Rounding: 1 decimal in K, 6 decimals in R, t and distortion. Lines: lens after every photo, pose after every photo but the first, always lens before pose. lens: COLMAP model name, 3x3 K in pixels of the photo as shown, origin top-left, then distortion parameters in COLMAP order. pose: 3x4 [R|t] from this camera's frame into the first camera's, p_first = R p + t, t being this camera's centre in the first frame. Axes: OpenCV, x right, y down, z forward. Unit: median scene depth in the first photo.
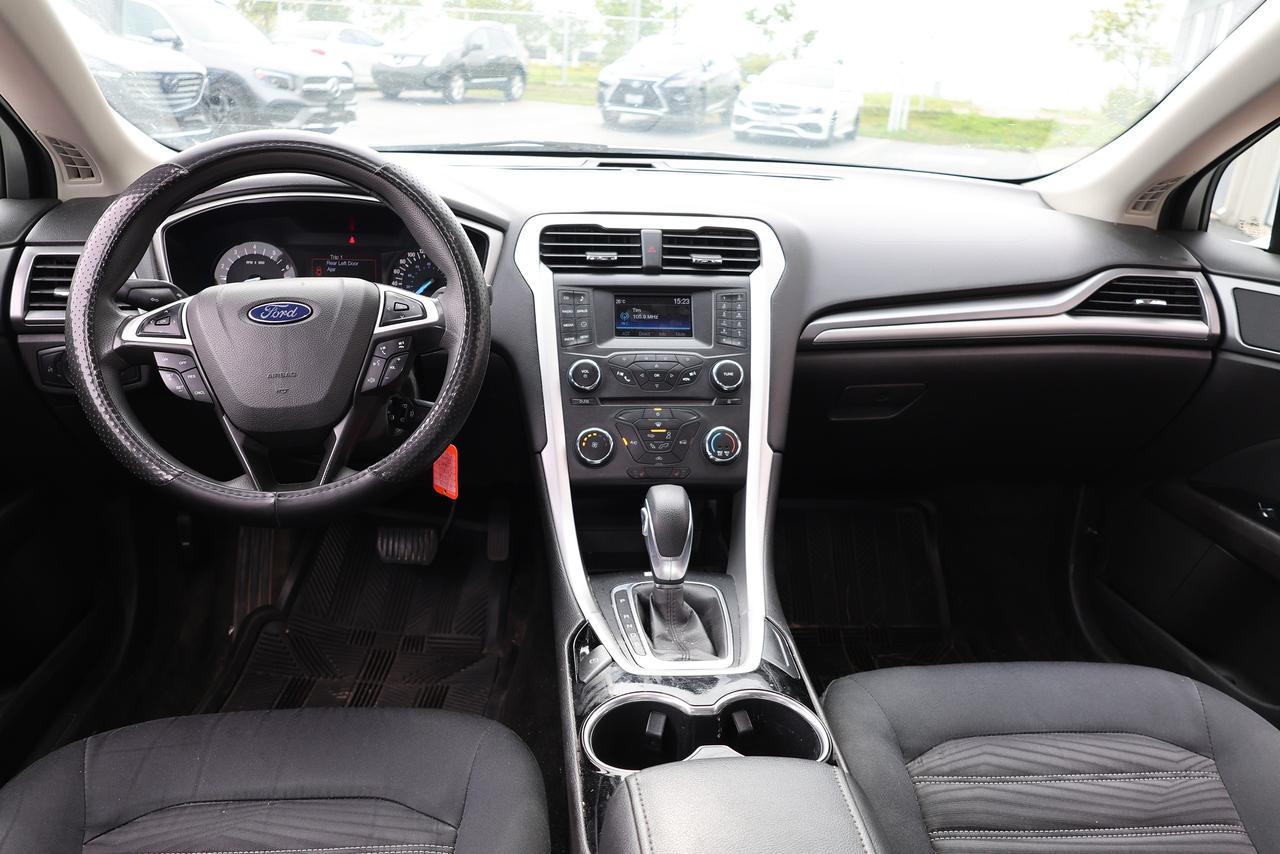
lens RADIAL K [[956.1, 0, 640.0], [0, 956.1, 427.0], [0, 0, 1]] dist [-0.001074, -0.001966]
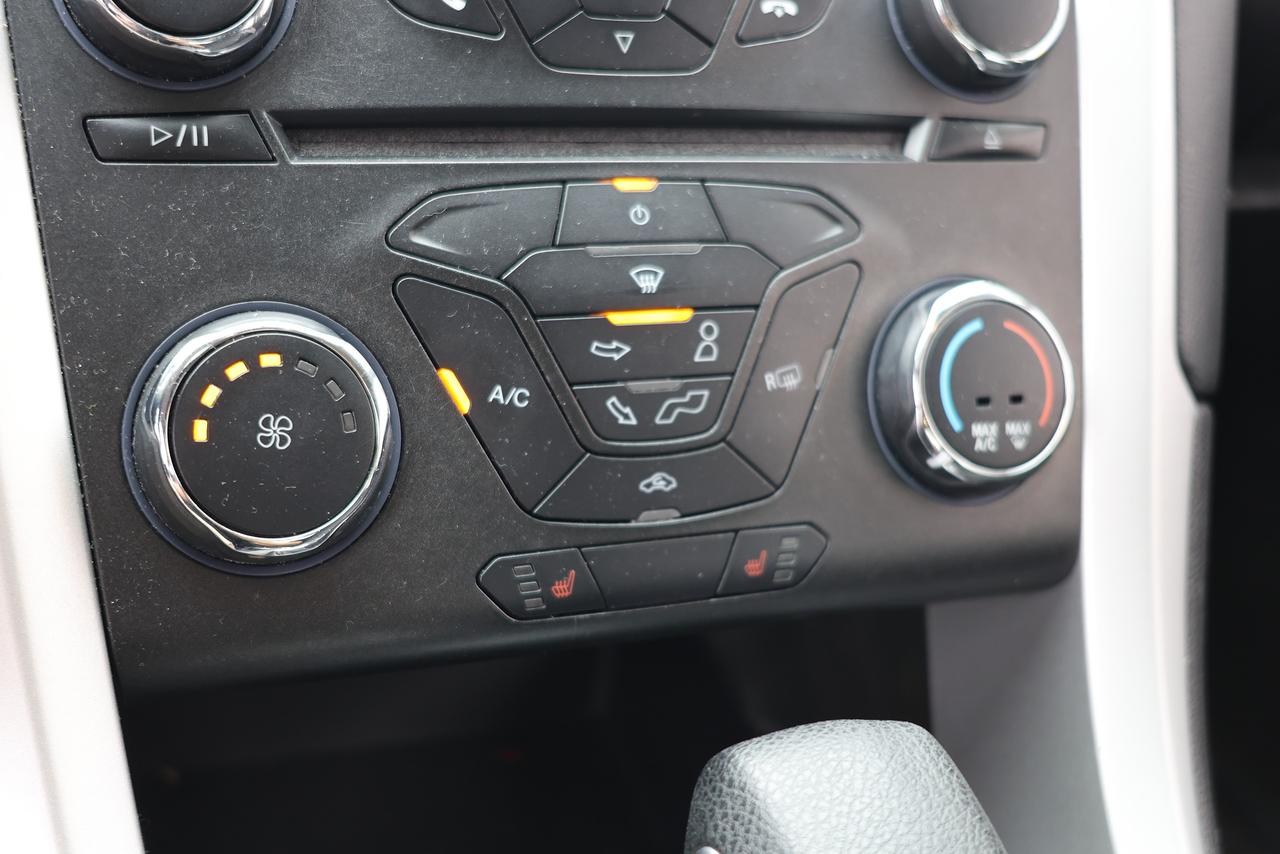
lens RADIAL K [[1648.0, 0, 640.0], [0, 1648.0, 427.0], [0, 0, 1]] dist [-0.015329, -0.012741]
pose [[0.957799, -0.043573, 0.284115, -0.063763], [-0.003297, 0.986712, 0.162443, -0.023430], [-0.287418, -0.156524, 0.944929, 0.715026]]
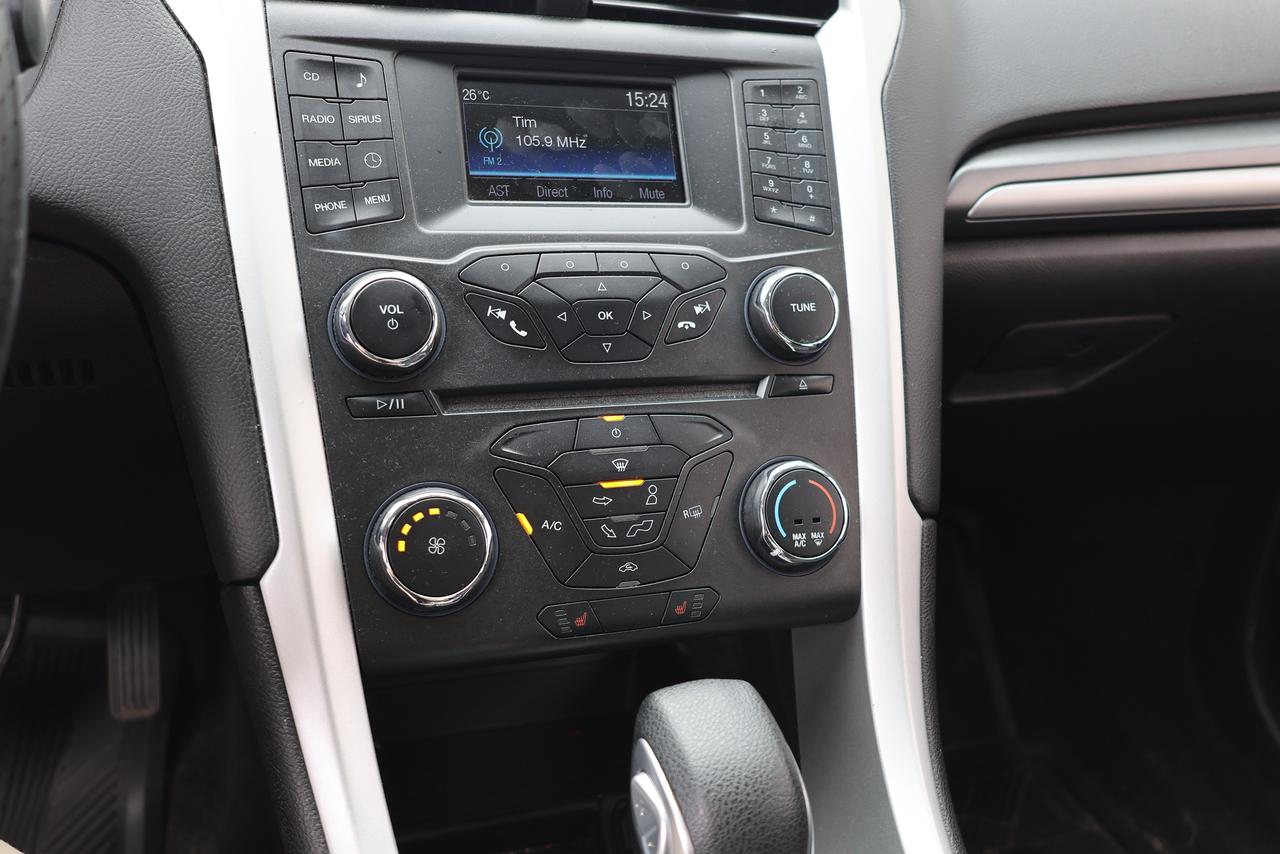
lens RADIAL K [[1208.9, 0, 640.0], [0, 1208.9, 427.0], [0, 0, 1]] dist [0.002924, 0.010360]
pose [[0.969273, -0.043654, 0.242082, -0.074597], [0.026424, 0.996910, 0.073971, -0.046094], [-0.244563, -0.065302, 0.967432, 0.583014]]
